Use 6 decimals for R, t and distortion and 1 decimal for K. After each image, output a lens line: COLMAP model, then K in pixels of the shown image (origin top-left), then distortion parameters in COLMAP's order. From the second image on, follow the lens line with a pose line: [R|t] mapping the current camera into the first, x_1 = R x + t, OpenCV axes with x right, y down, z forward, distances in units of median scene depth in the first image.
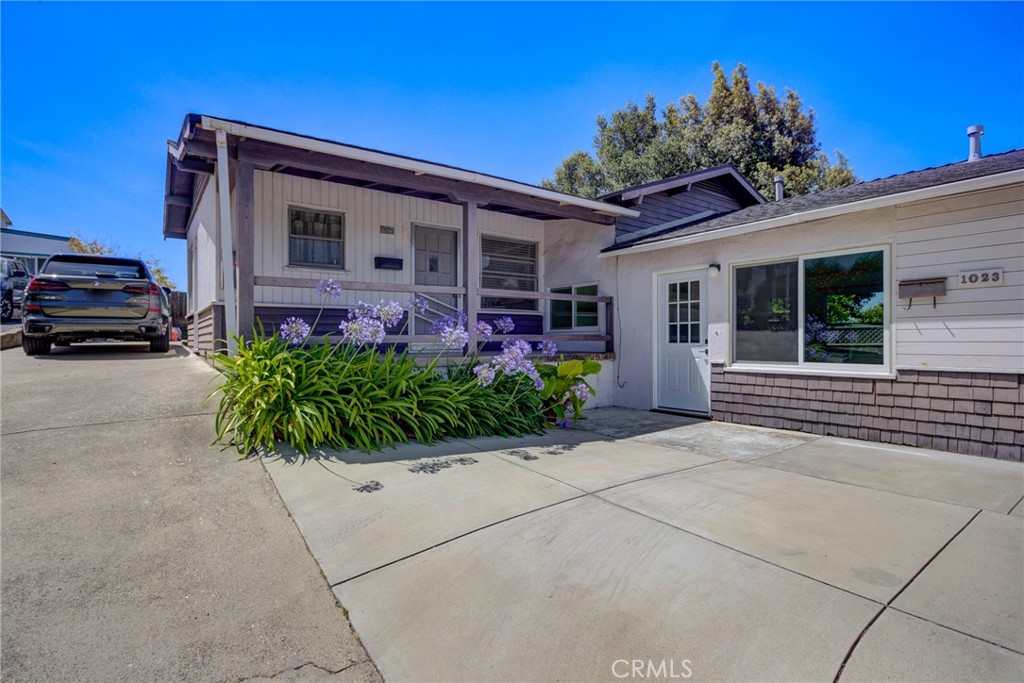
lens RADIAL K [[494.8, 0, 514.0], [0, 494.8, 336.0], [0, 0, 1]] dist [-0.018428, 0.003226]
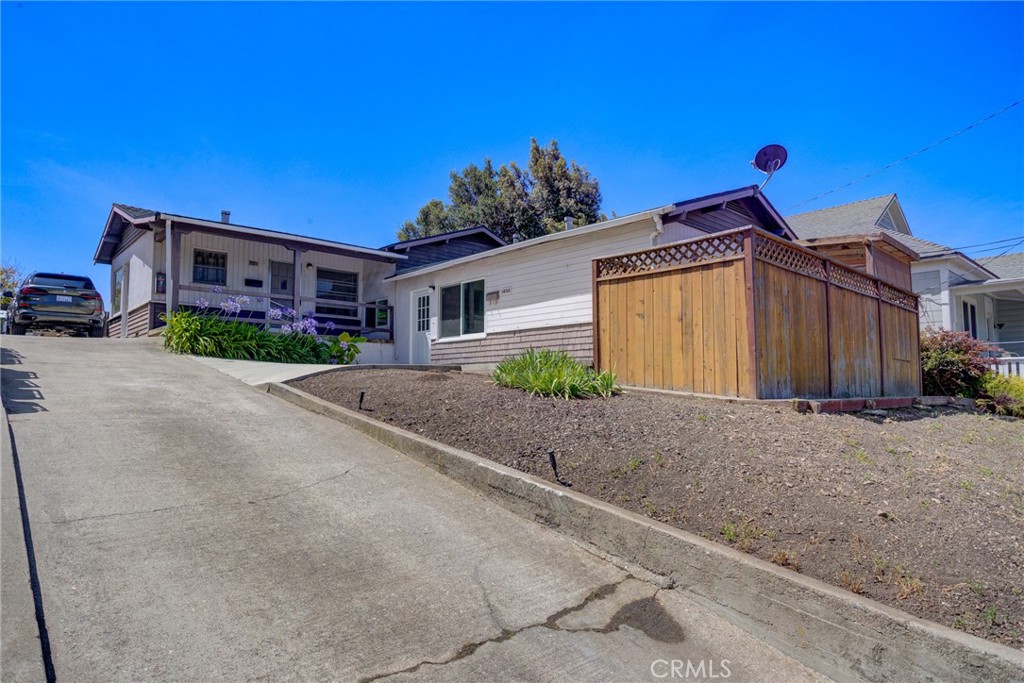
lens RADIAL K [[612.3, 0, 507.9], [0, 612.3, 345.7], [0, 0, 1]] dist [-0.002495, -0.000754]
pose [[0.995854, 0.011831, 0.090191, 0.443411], [-0.005386, 0.997436, -0.071367, 0.220483], [-0.090804, 0.070586, 0.993364, -1.187811]]
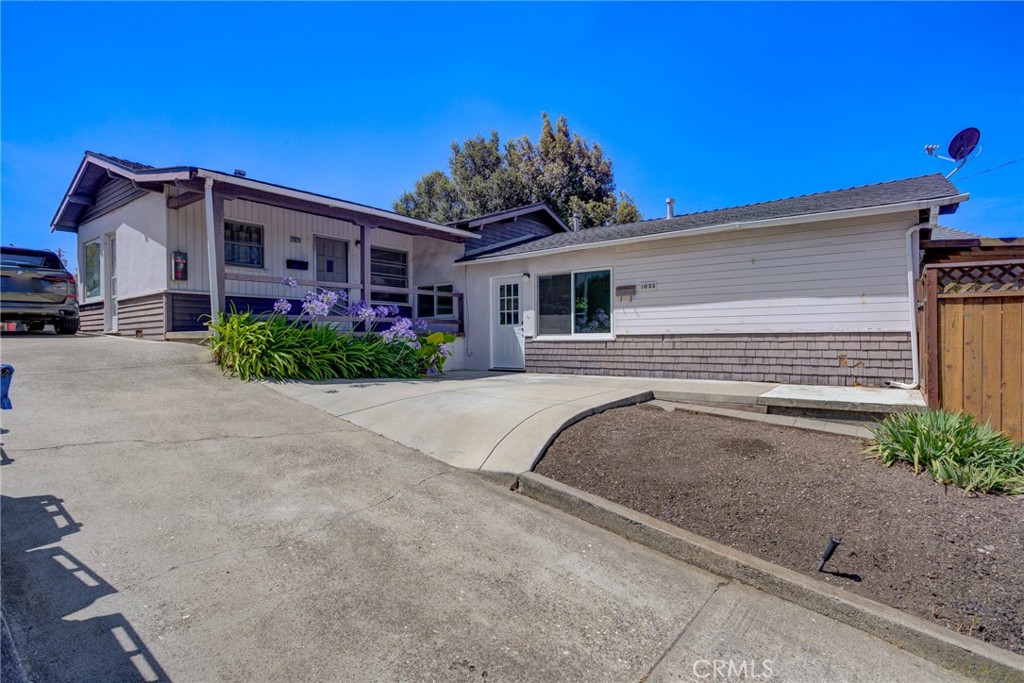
lens RADIAL K [[504.0, 0, 512.9], [0, 504.0, 334.1], [0, 0, 1]] dist [-0.003324, 0.002345]
pose [[0.958571, -0.002162, 0.284845, -0.087971], [0.003179, 0.999990, -0.003107, 0.048713], [-0.284836, 0.003884, 0.958569, -0.490772]]
